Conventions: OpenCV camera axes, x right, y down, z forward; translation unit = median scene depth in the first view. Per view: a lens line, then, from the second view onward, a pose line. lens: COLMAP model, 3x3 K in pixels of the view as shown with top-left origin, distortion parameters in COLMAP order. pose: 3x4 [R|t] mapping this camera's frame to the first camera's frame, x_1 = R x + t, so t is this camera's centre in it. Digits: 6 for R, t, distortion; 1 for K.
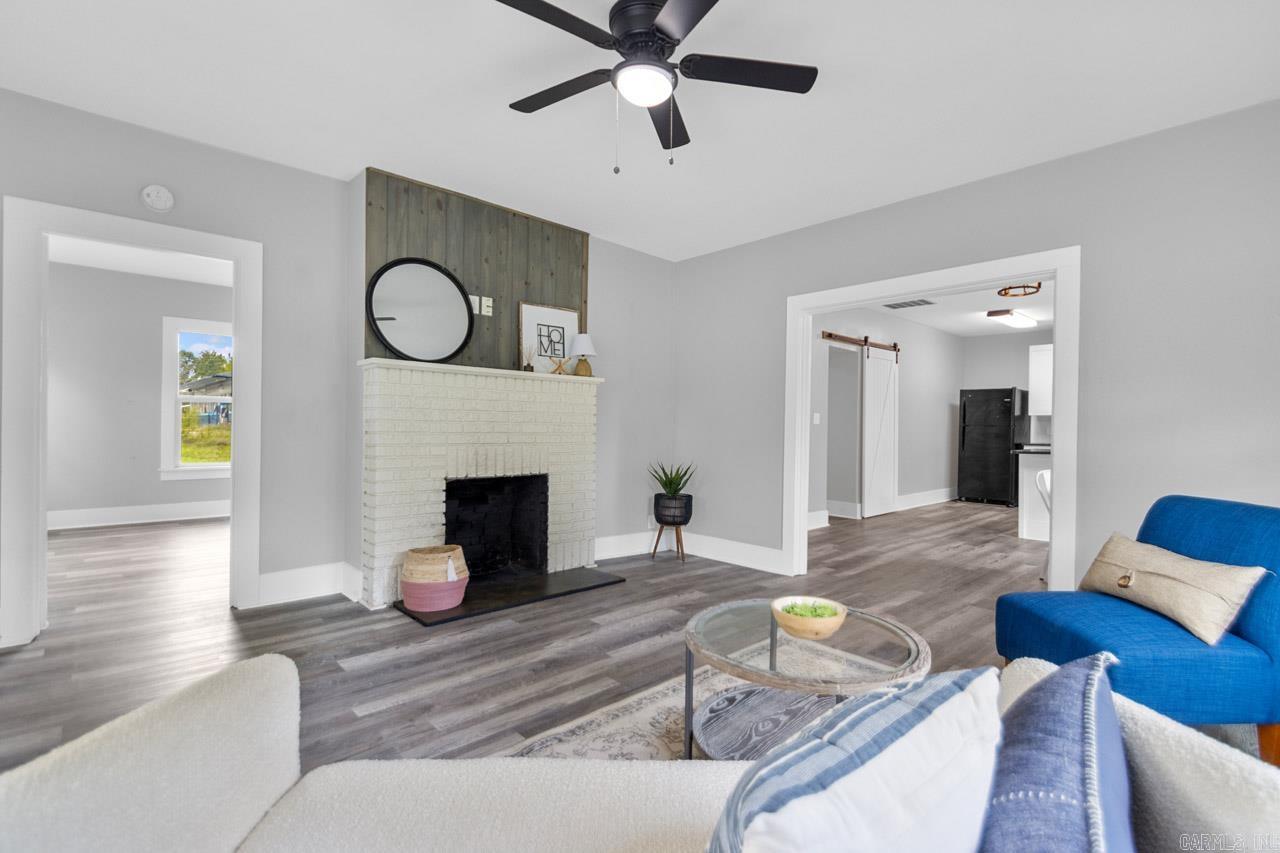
lens RADIAL K [[597.4, 0, 647.8], [0, 597.4, 425.7], [0, 0, 1]] dist [0.000711, -0.000435]
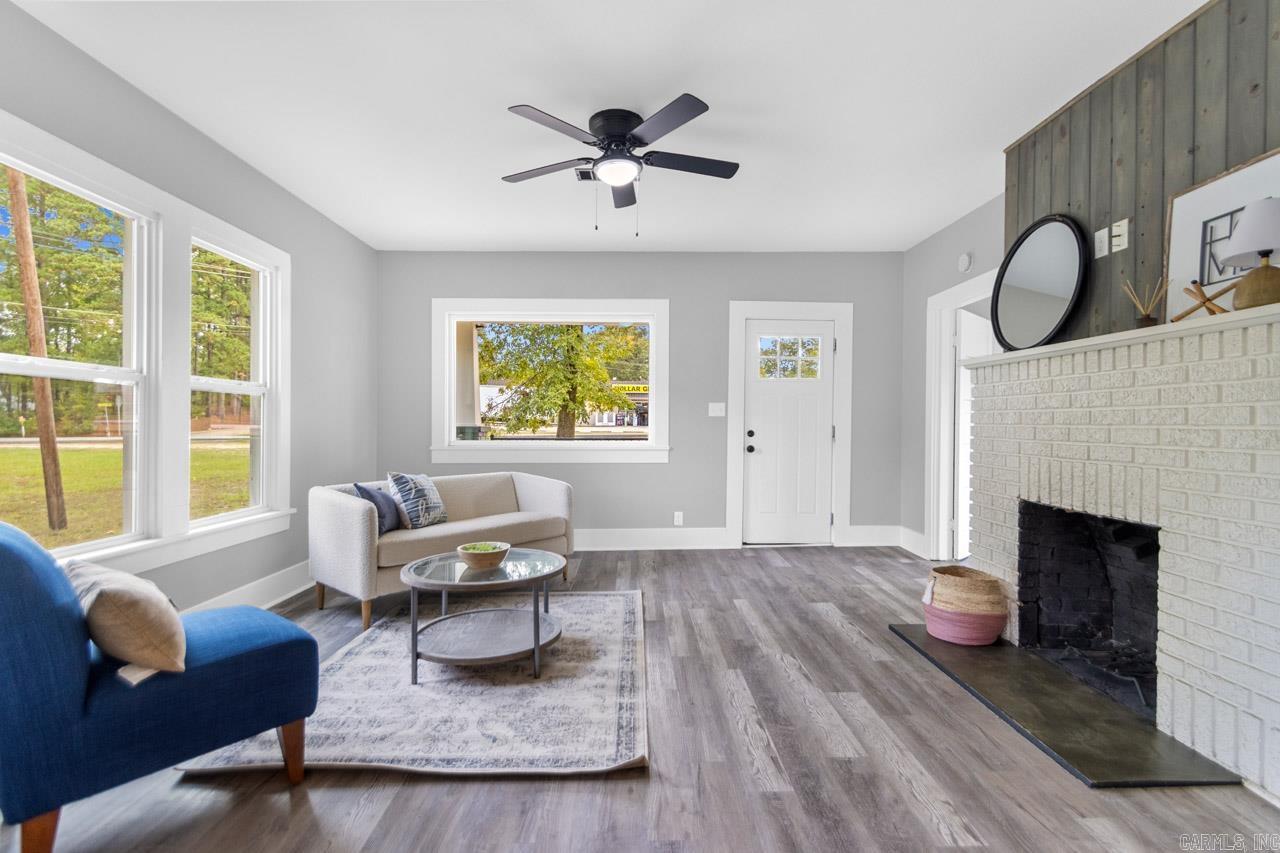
lens RADIAL K [[593.1, 0, 651.0], [0, 593.1, 422.5], [0, 0, 1]] dist [0.000023, -0.004984]
pose [[-0.666343, -0.014625, -0.745502, 0.545937], [-0.011111, 0.999891, -0.009685, 0.002698], [0.745562, 0.001829, -0.666433, 1.143836]]
